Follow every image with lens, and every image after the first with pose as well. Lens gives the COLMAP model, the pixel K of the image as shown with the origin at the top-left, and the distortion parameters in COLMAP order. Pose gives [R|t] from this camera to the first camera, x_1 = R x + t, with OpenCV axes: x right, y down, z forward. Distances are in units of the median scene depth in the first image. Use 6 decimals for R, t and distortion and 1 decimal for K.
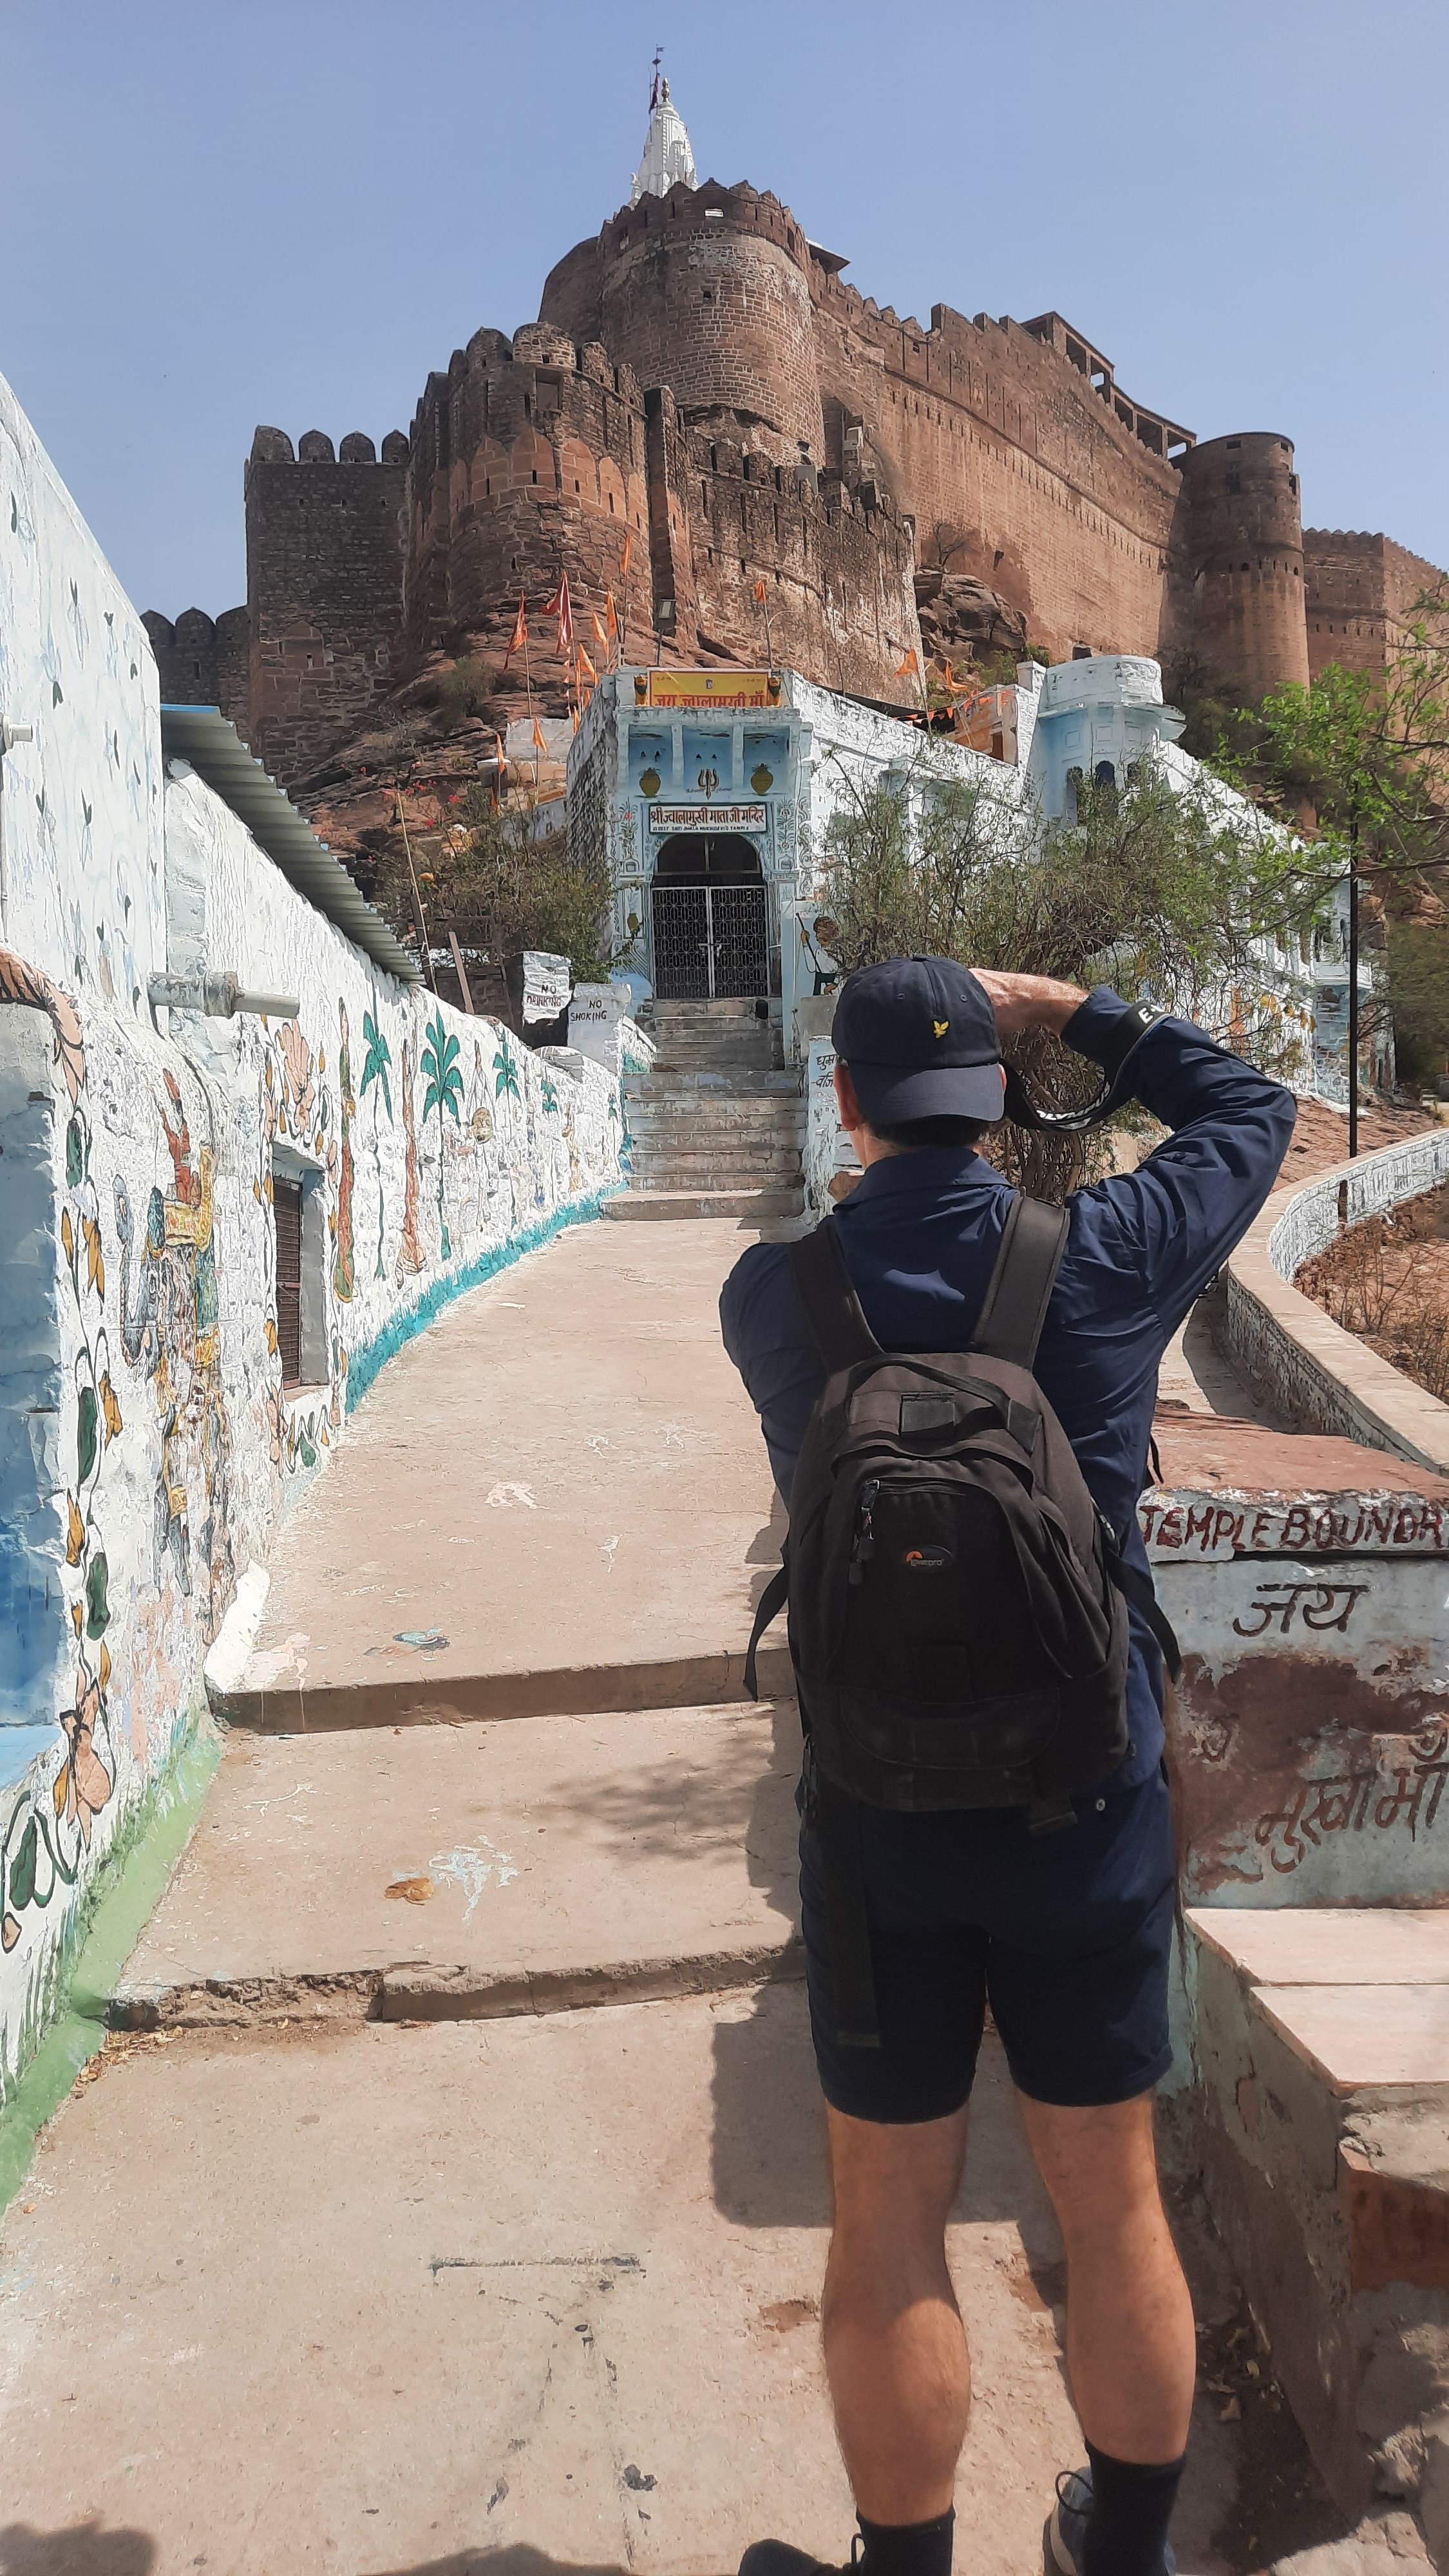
lens RADIAL K [[1974.5, 0, 733.7], [0, 1974.5, 1317.4], [0, 0, 1]] dist [0.096425, -0.140246]
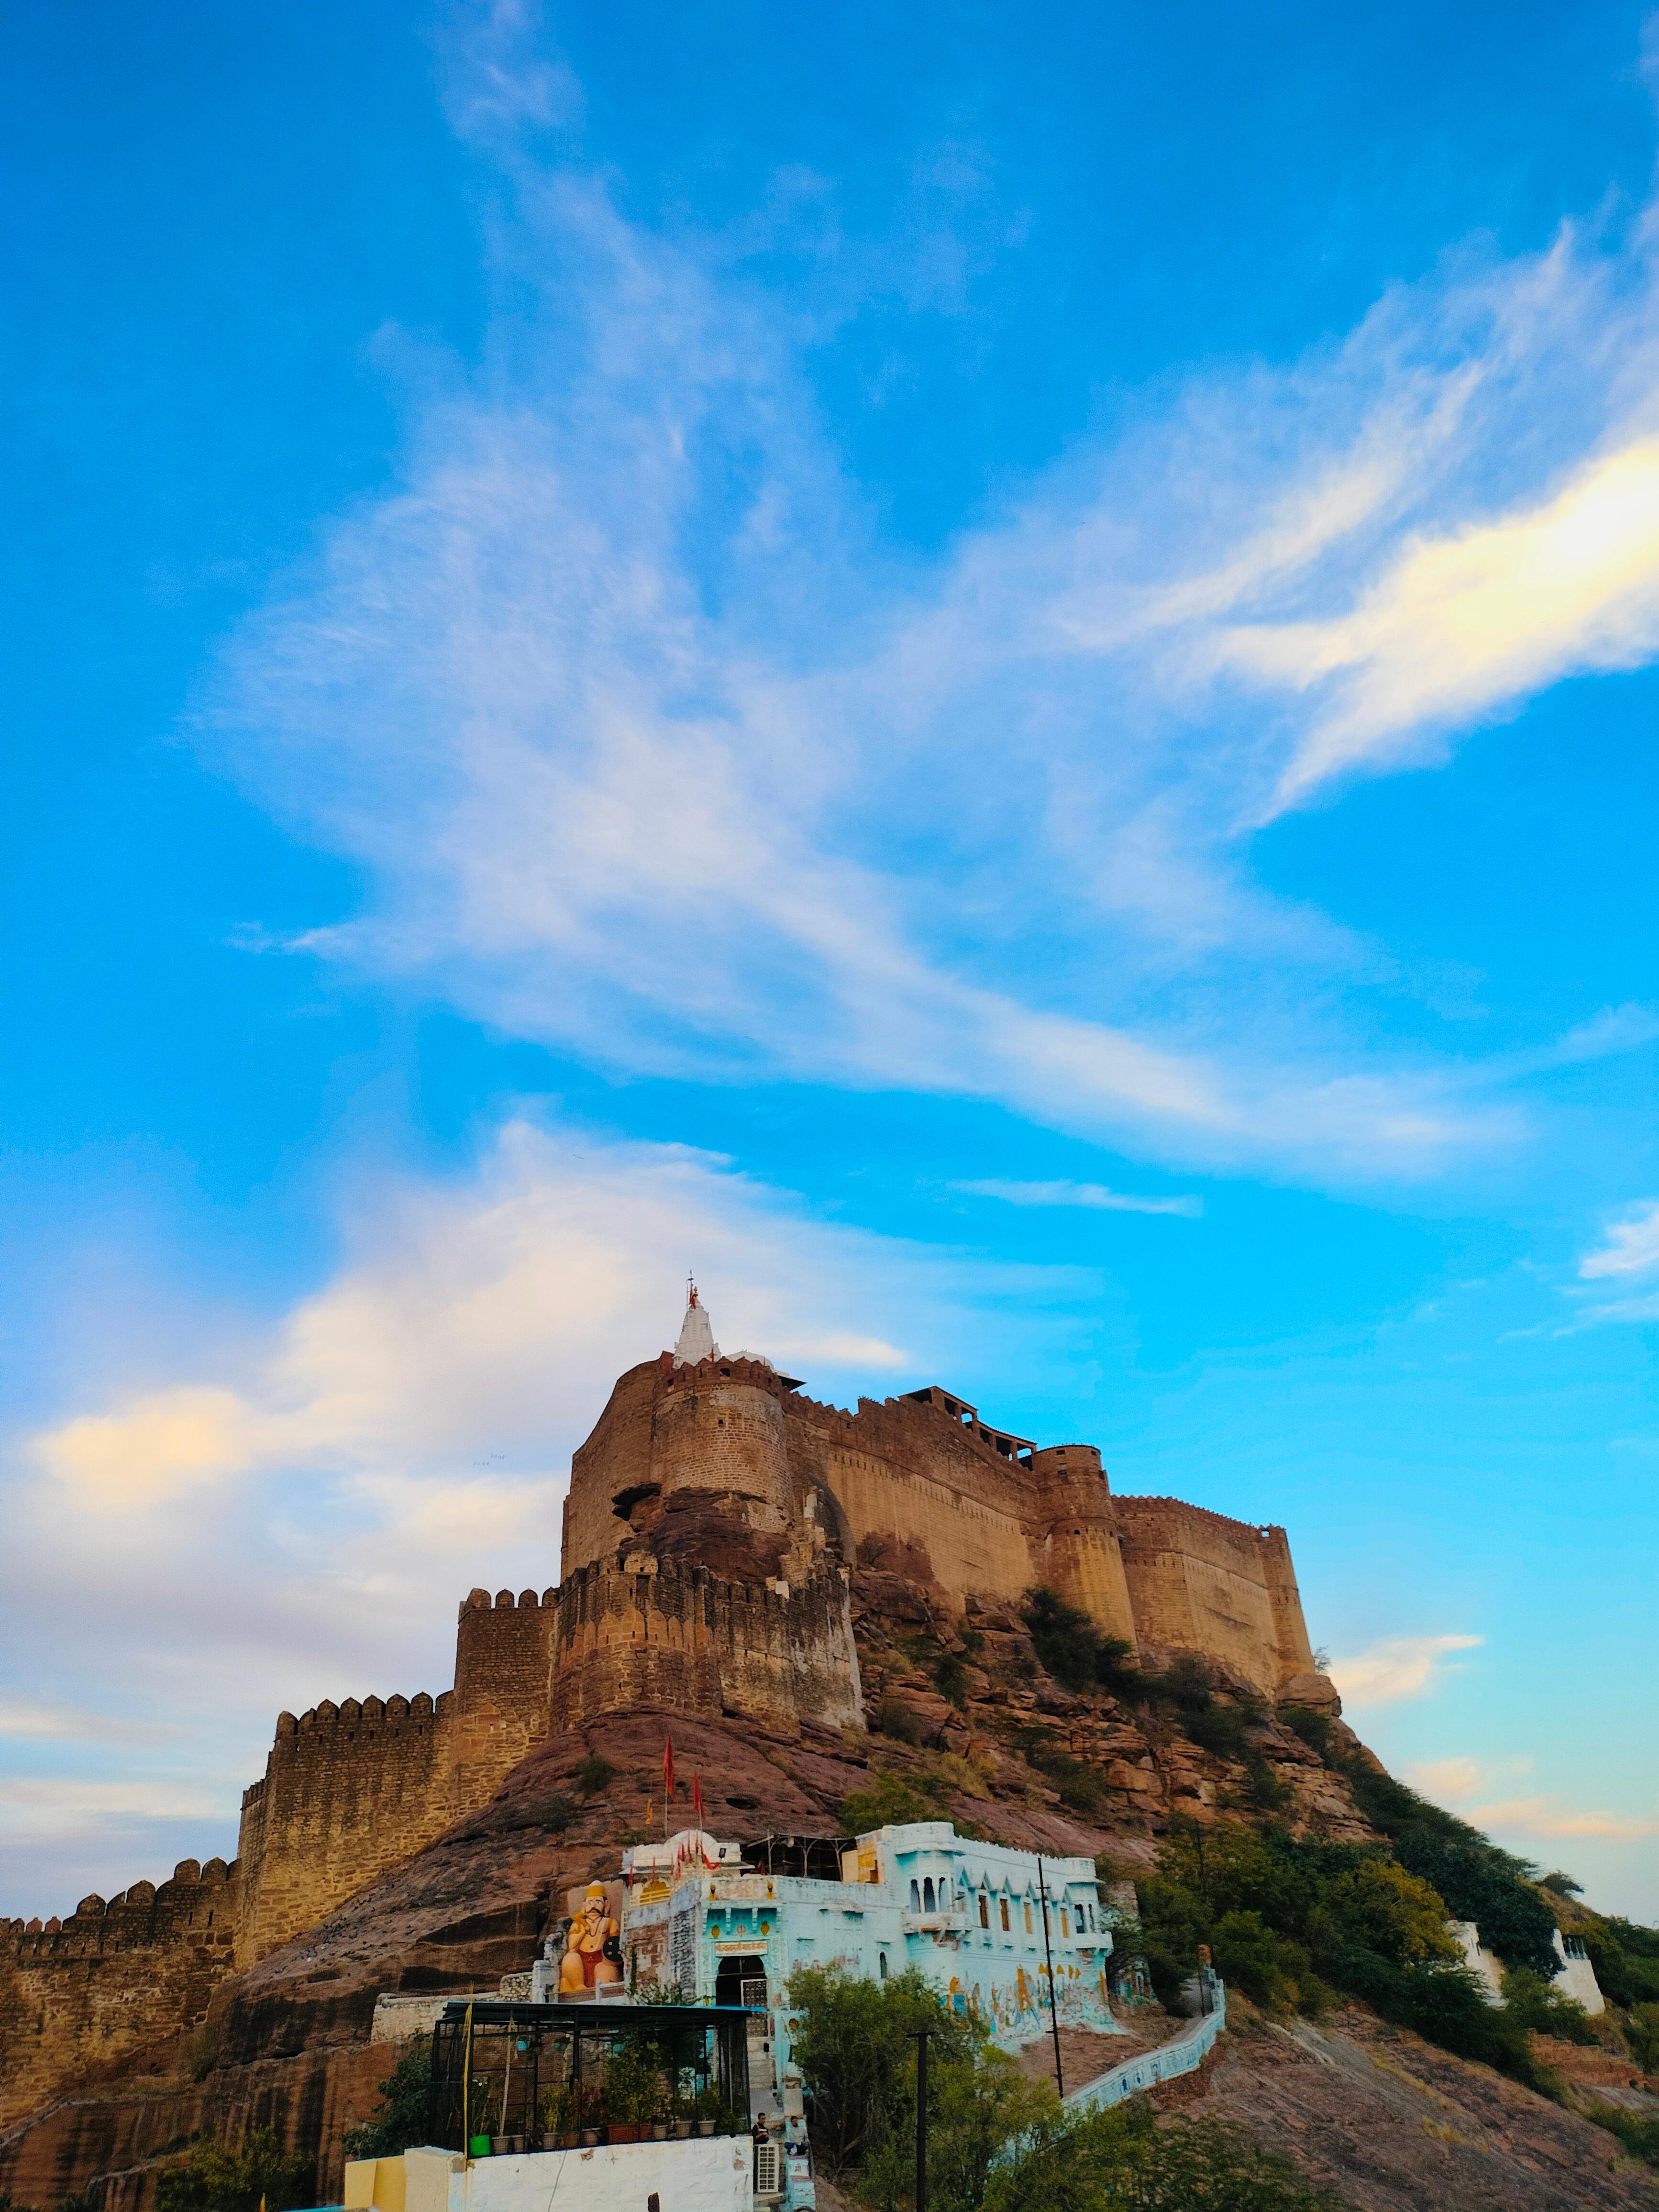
lens RADIAL K [[1652.9, 0, 834.7], [0, 1652.9, 1099.8], [0, 0, 1]] dist [0.100020, -0.154495]
pose [[0.997827, 0.004607, 0.065720, -0.034015], [0.030037, 0.856026, -0.516060, -0.084550], [-0.058636, 0.516913, 0.854027, -1.043725]]
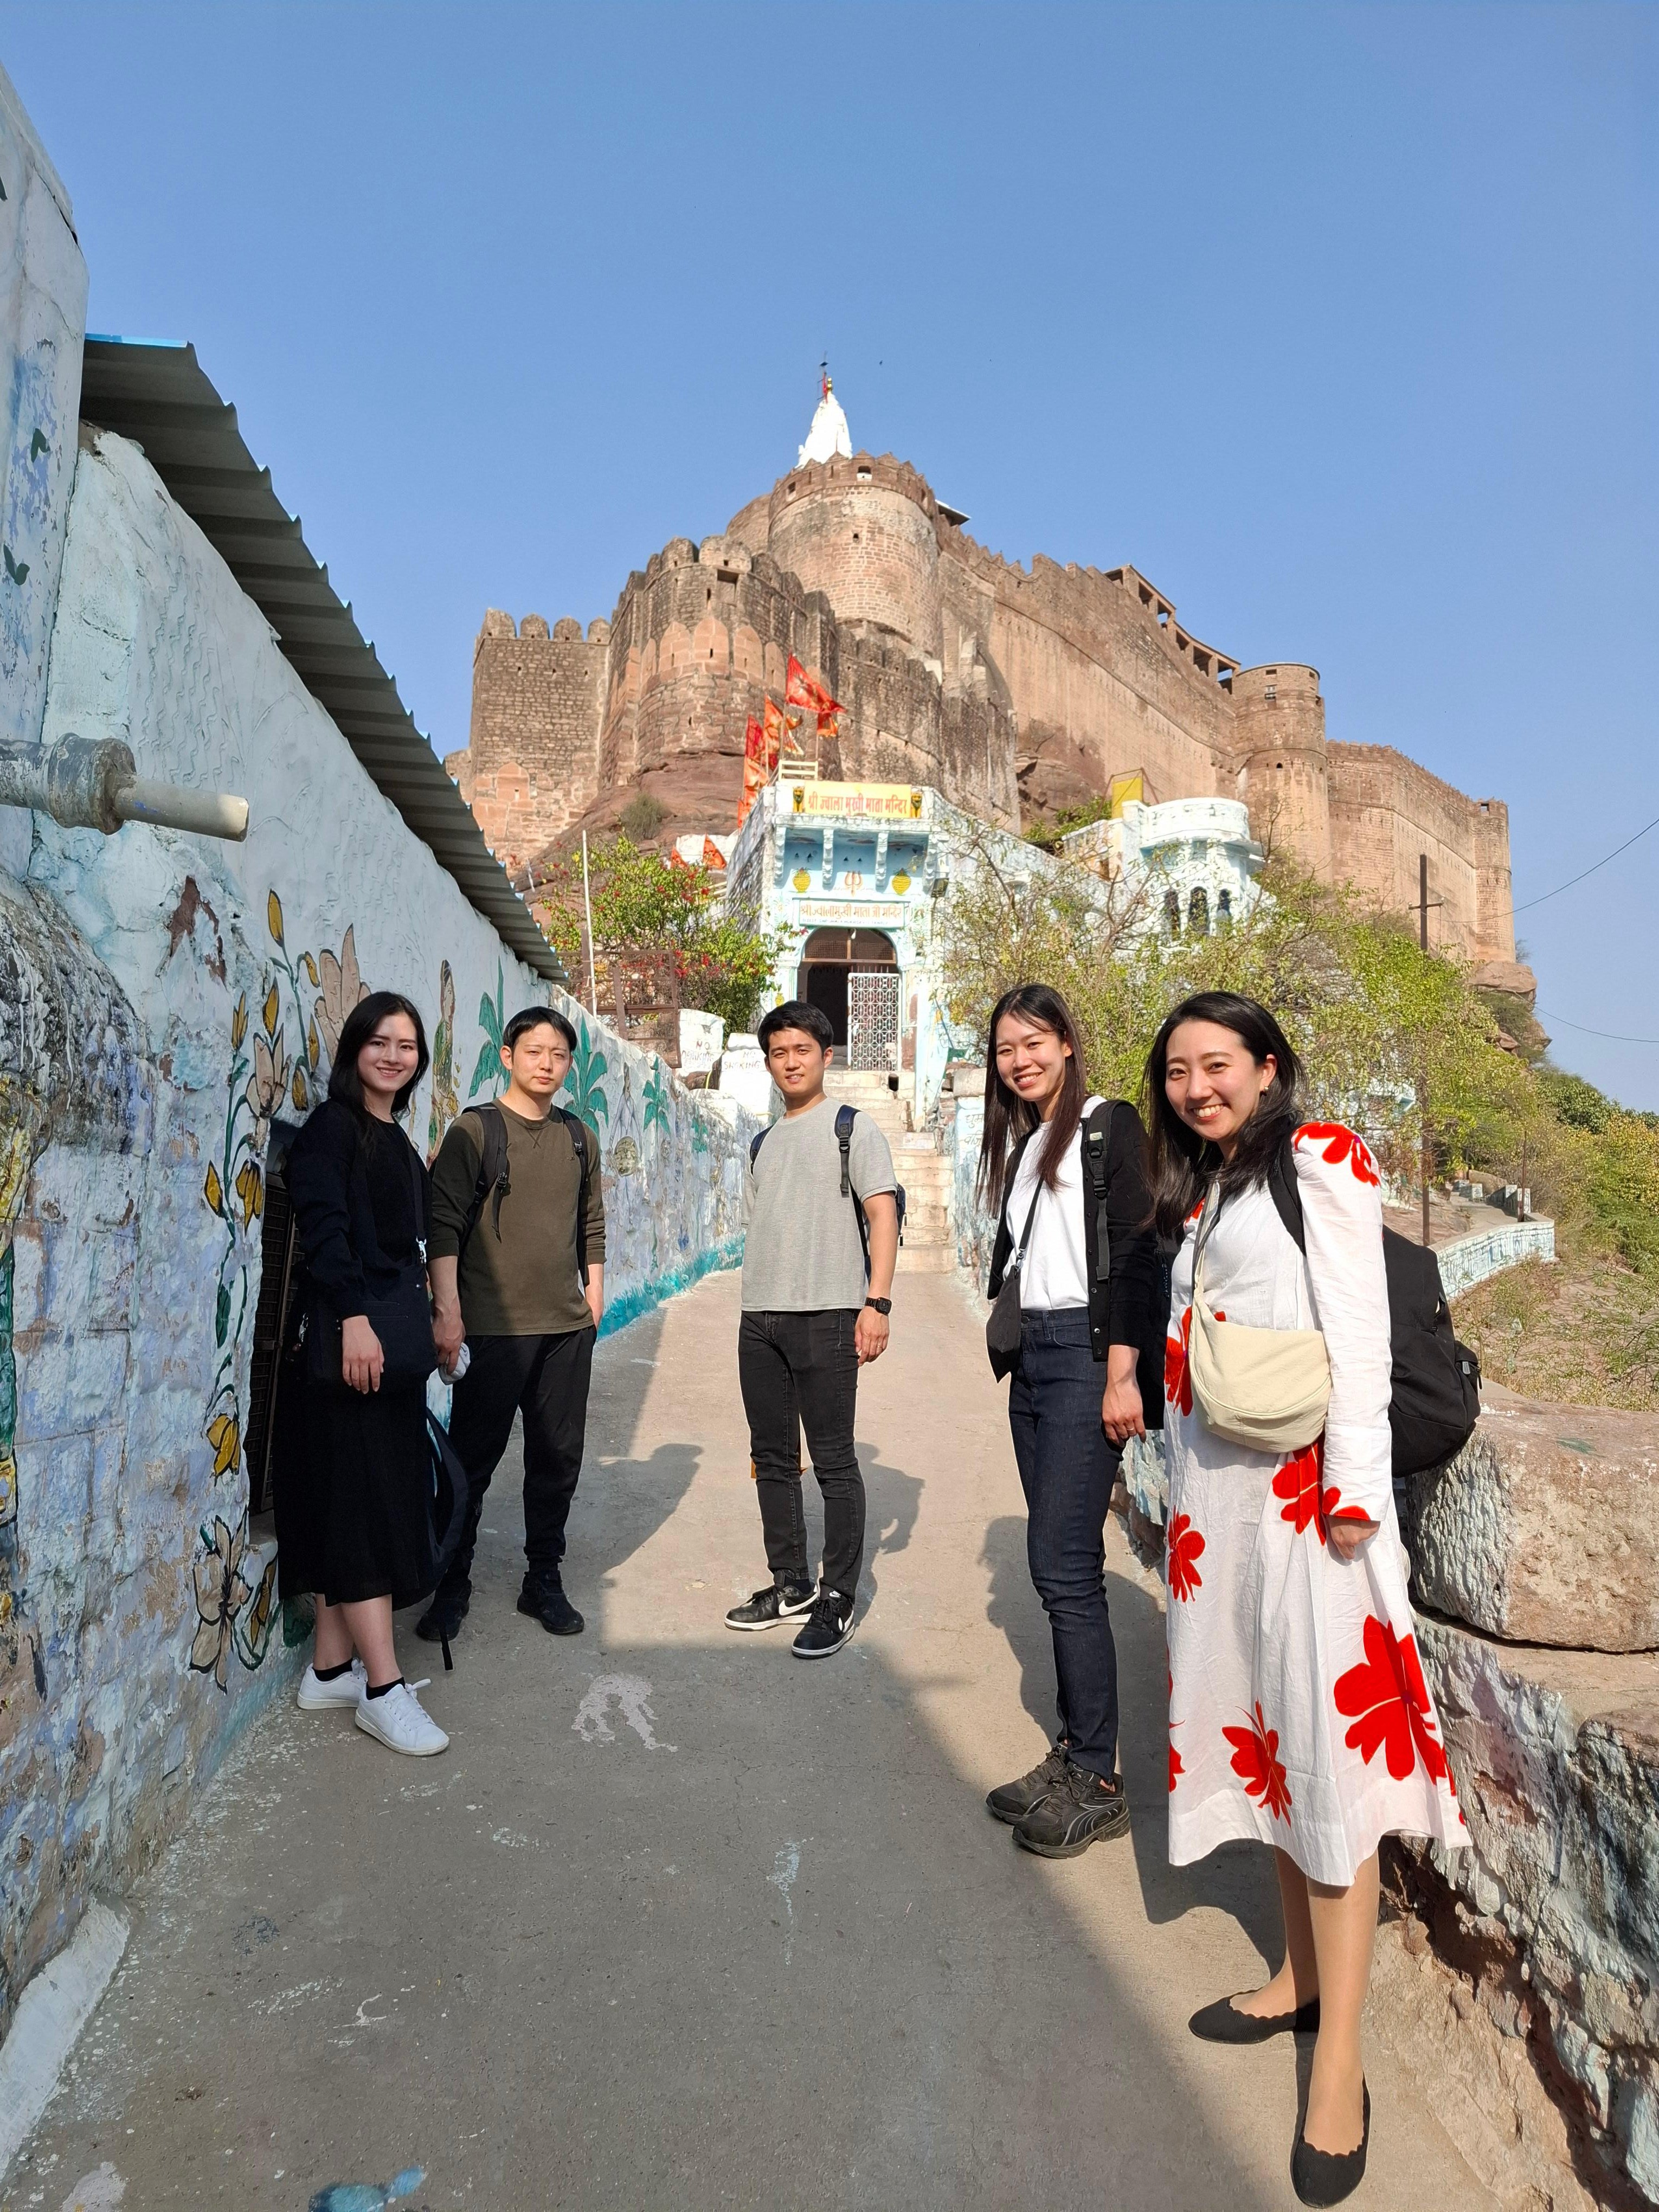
lens RADIAL K [[1626.5, 0, 800.2], [0, 1626.5, 1132.2], [0, 0, 1]] dist [0.097202, -0.136131]
pose [[0.998554, 0.046788, -0.026465, -0.011072], [-0.049927, 0.989715, -0.134060, -0.004887], [0.019920, 0.135187, 0.990620, 0.102406]]
